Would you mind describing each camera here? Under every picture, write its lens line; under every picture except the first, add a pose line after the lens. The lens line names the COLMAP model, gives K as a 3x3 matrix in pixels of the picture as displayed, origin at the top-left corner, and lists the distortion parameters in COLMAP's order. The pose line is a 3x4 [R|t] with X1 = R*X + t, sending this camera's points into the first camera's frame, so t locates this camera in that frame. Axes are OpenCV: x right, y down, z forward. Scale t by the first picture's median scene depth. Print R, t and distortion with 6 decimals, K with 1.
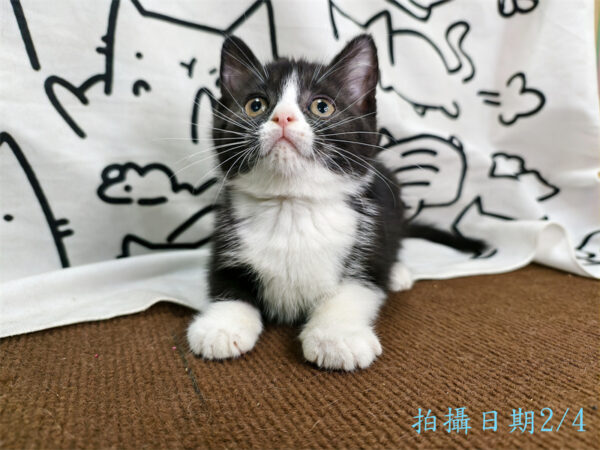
lens RADIAL K [[427.9, 0, 301.1], [0, 427.9, 239.0], [0, 0, 1]] dist [0.007303, -0.034226]
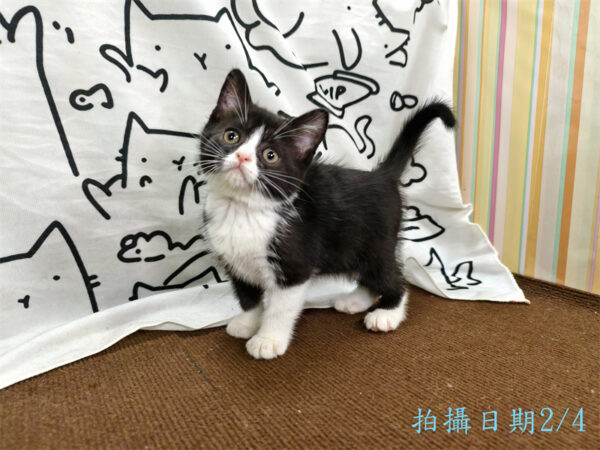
lens RADIAL K [[407.9, 0, 289.4], [0, 407.9, 231.4], [0, 0, 1]] dist [-0.036756, 0.006606]
pose [[0.995363, -0.038422, 0.088183, -0.016745], [0.042587, 0.998040, -0.045845, -0.102343], [-0.086249, 0.049387, 0.995049, -0.412896]]
